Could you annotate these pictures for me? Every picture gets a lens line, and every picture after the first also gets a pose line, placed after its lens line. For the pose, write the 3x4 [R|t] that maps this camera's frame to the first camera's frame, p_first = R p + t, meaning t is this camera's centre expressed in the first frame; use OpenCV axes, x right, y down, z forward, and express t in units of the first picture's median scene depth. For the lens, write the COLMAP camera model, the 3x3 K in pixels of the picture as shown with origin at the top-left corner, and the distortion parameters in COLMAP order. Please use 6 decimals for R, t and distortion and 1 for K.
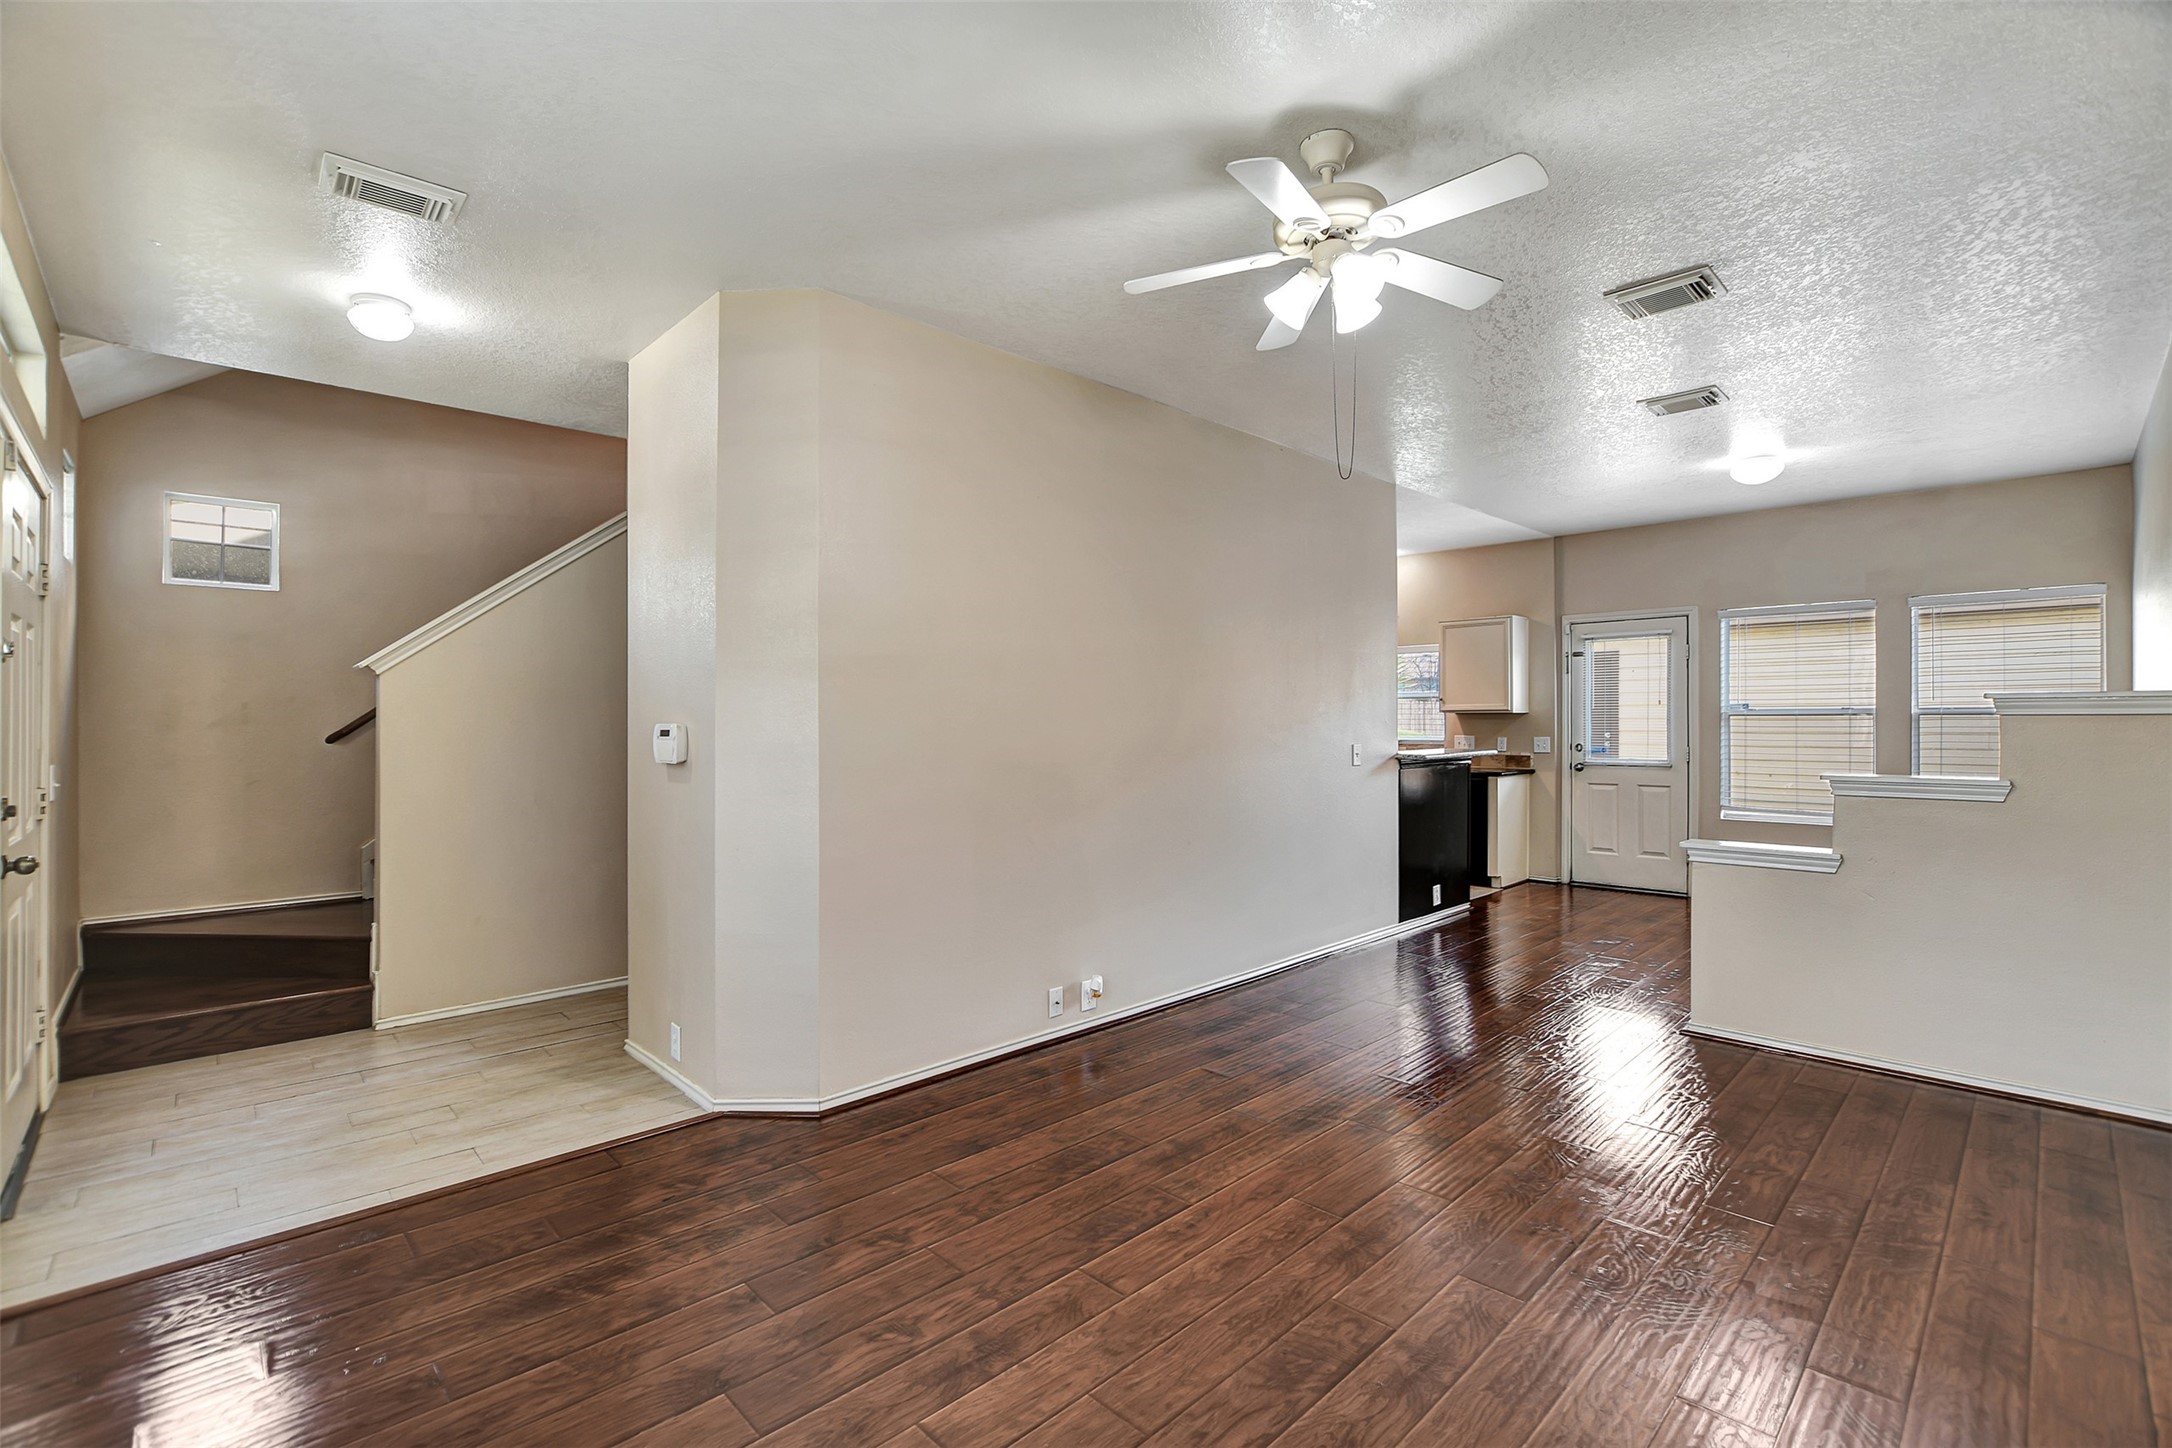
lens RADIAL K [[960.7, 0, 1063.8], [0, 960.7, 730.2], [0, 0, 1]] dist [-0.017152, 0.000561]
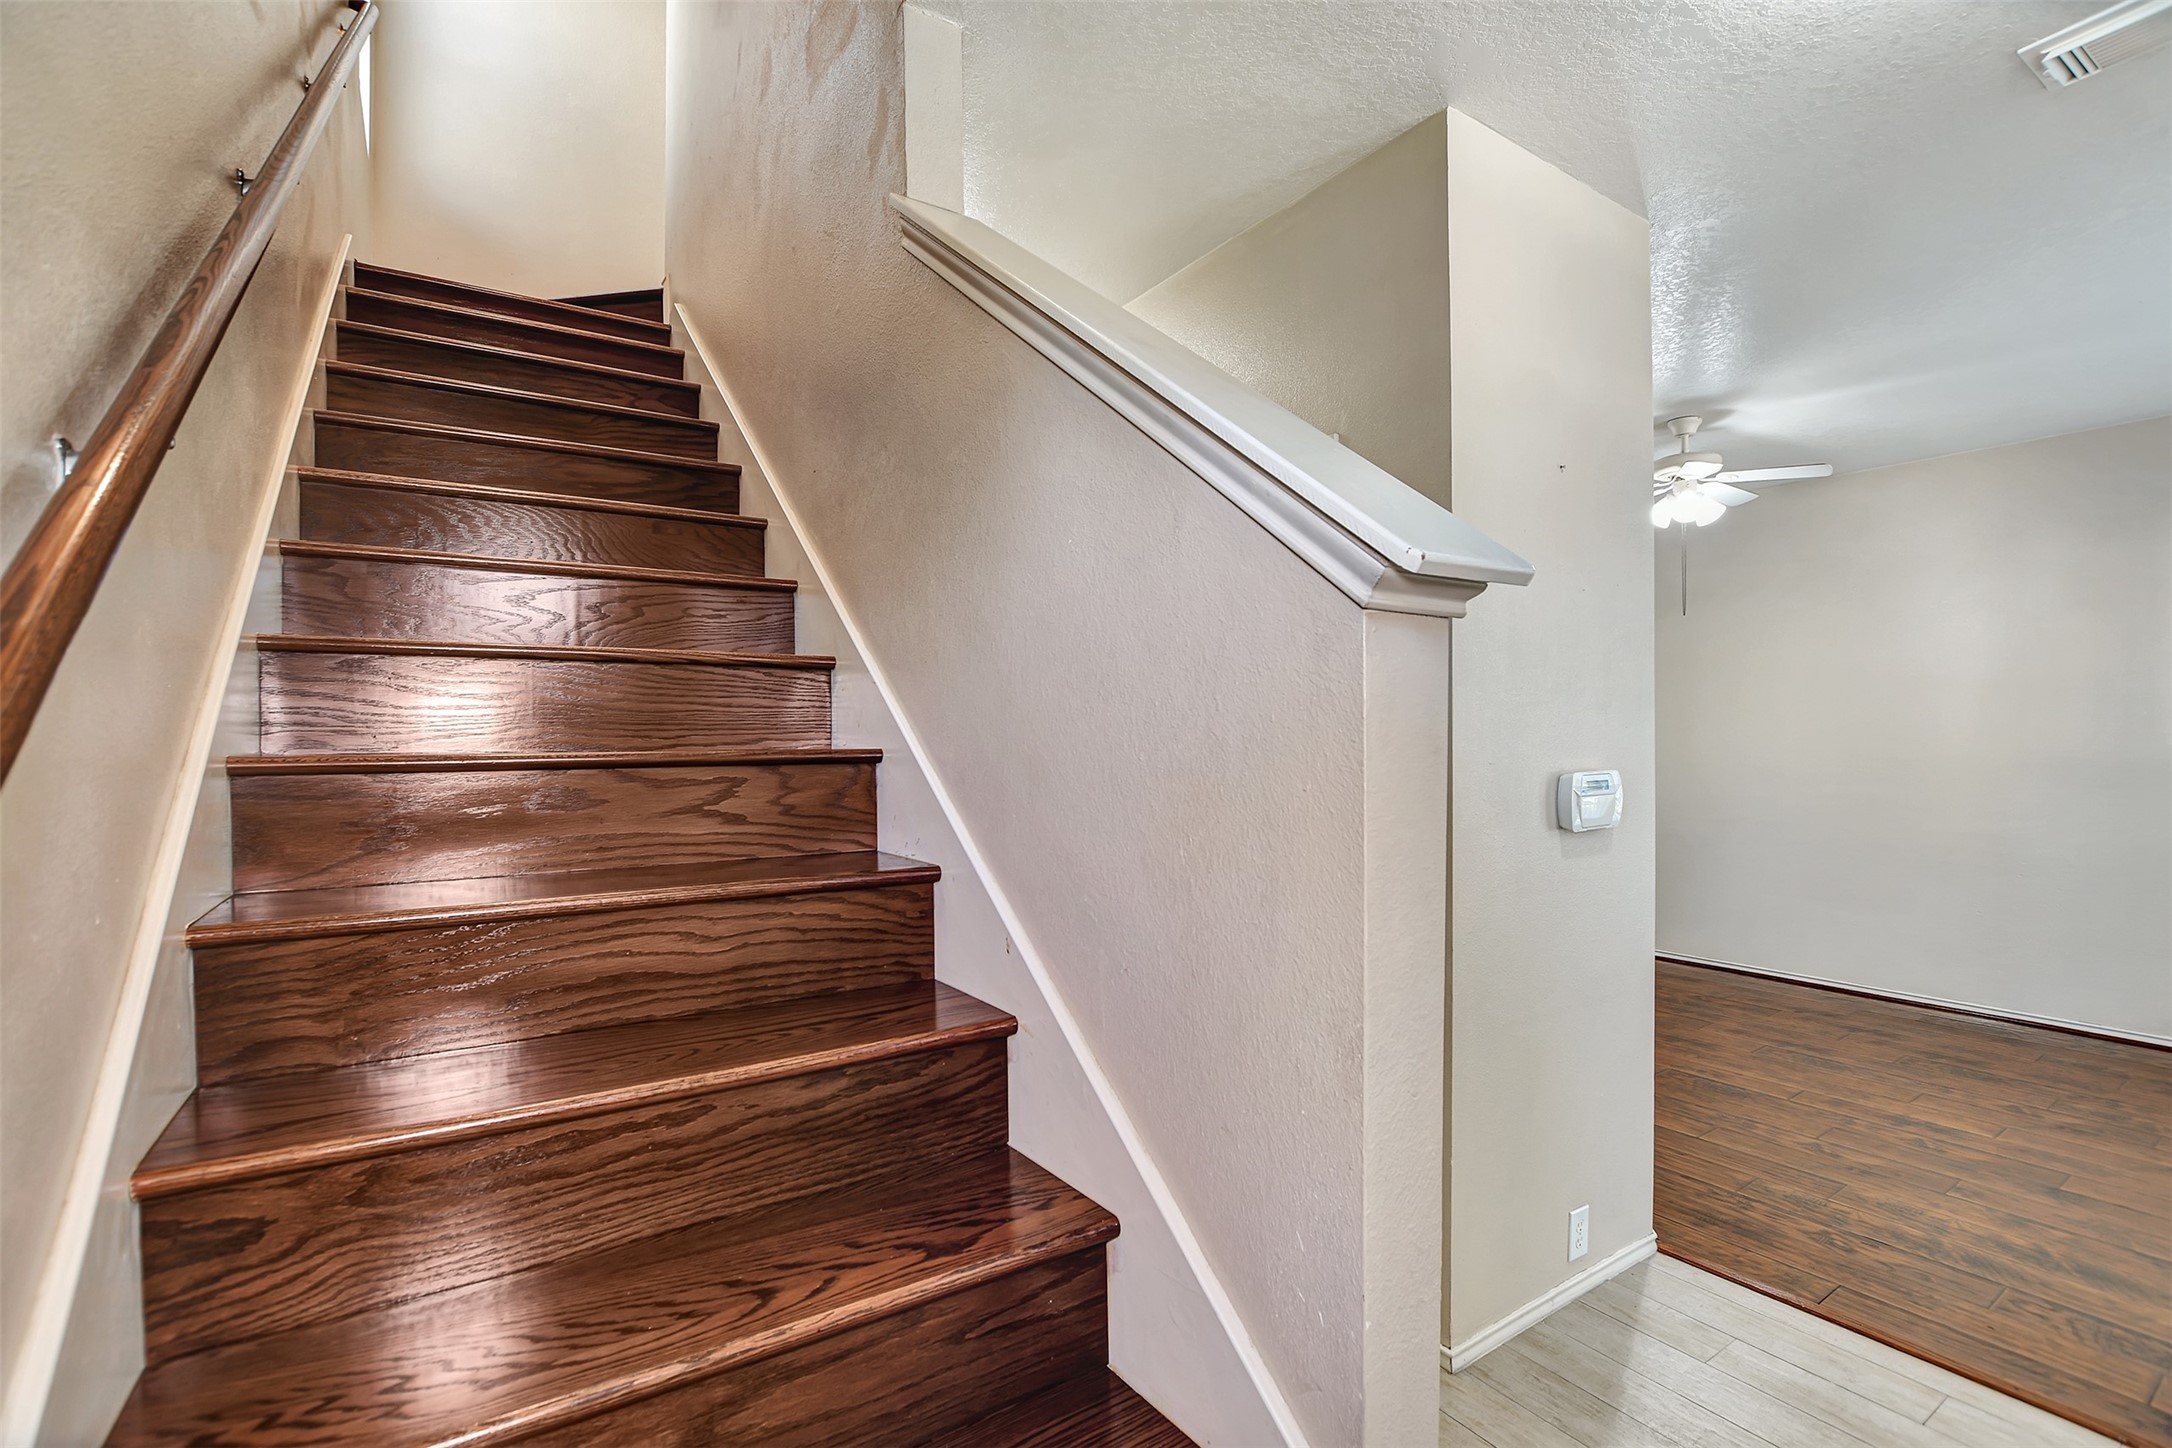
lens RADIAL K [[960.7, 0, 1118.8], [0, 960.7, 745.6], [0, 0, 1]] dist [-0.017152, 0.000561]
pose [[0.159934, -0.005406, 0.987113, -1.081632], [0.020648, 0.999785, 0.002130, -0.033124], [-0.986912, 0.020042, 0.160011, 1.151368]]
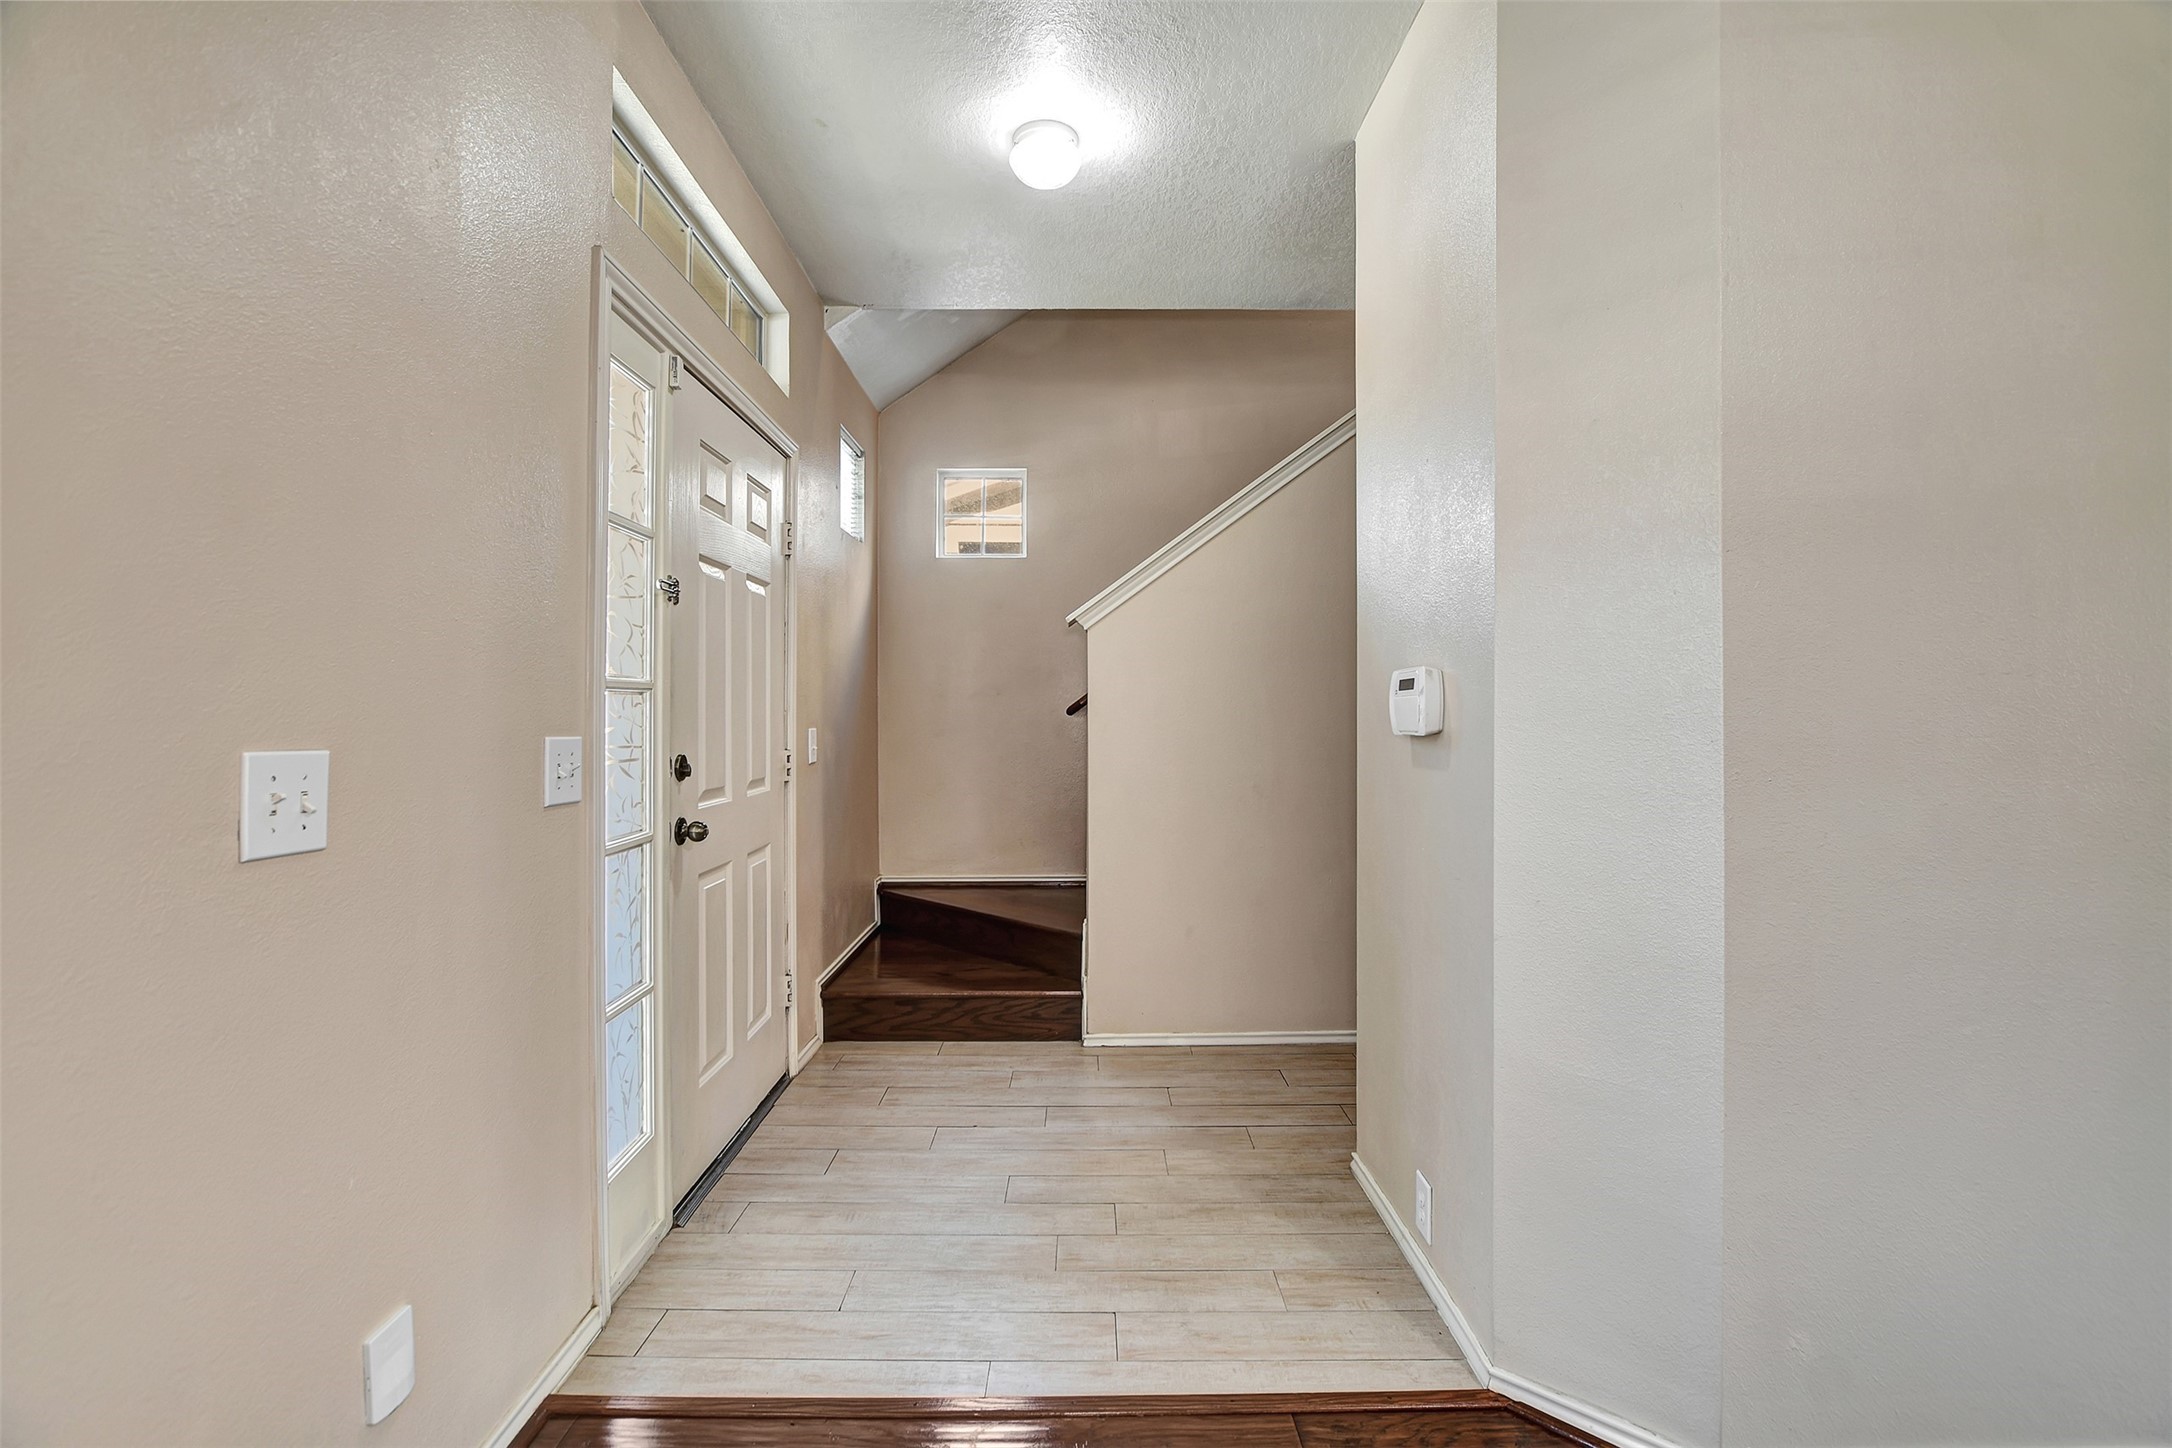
lens RADIAL K [[960.7, 0, 1086.2], [0, 960.7, 697.4], [0, 0, 1]] dist [-0.017152, 0.000561]
pose [[0.738130, -0.011325, -0.674564, -0.150016], [-0.005470, 0.999726, -0.022770, 0.023951], [0.674637, 0.020497, 0.737865, 0.395487]]
